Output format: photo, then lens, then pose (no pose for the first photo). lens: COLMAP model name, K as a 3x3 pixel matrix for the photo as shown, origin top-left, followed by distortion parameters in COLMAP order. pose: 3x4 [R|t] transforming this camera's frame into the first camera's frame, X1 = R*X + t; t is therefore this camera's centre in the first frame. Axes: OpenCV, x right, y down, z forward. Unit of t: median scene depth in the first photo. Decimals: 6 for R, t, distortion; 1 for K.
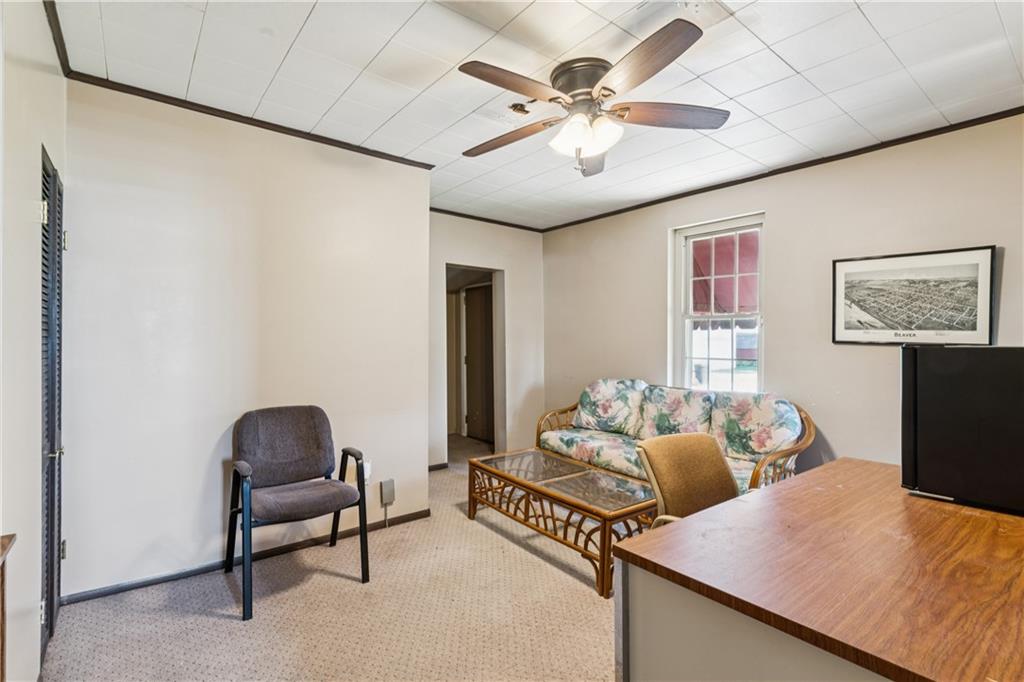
lens RADIAL K [[485.1, 0, 512.0], [0, 485.1, 341.0], [0, 0, 1]] dist [-0.000177, -0.000247]
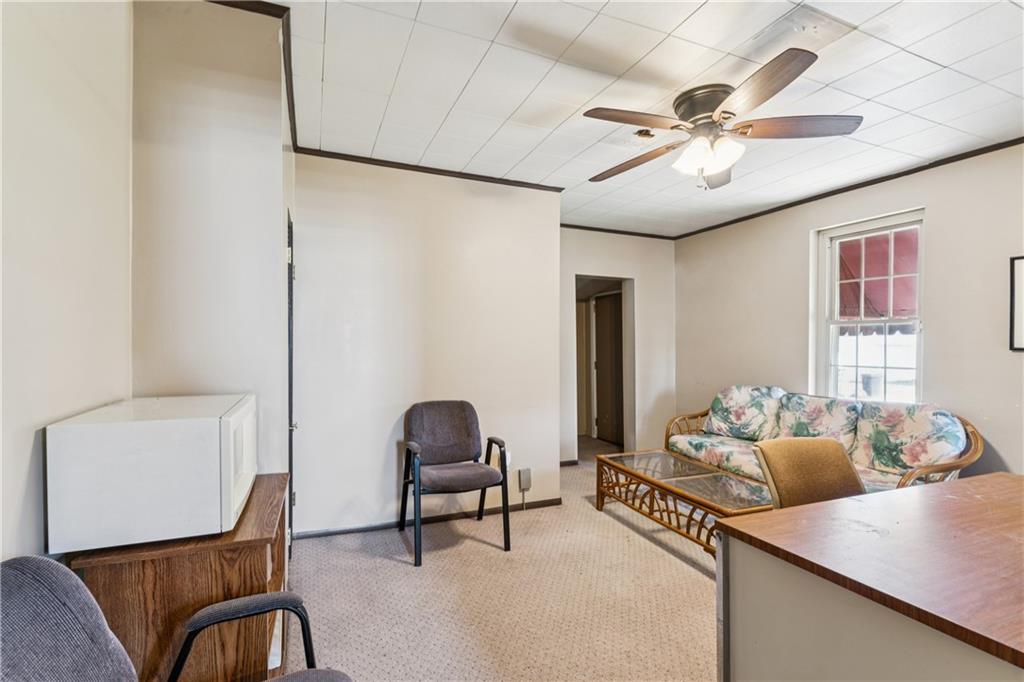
lens RADIAL K [[477.6, 0, 486.2], [0, 477.6, 348.0], [0, 0, 1]] dist [0.032520, -0.043717]
pose [[0.947504, 0.002537, -0.319732, 0.020921], [-0.001770, 0.999995, 0.002689, -0.000538], [0.319738, -0.001982, 0.947504, -0.114877]]
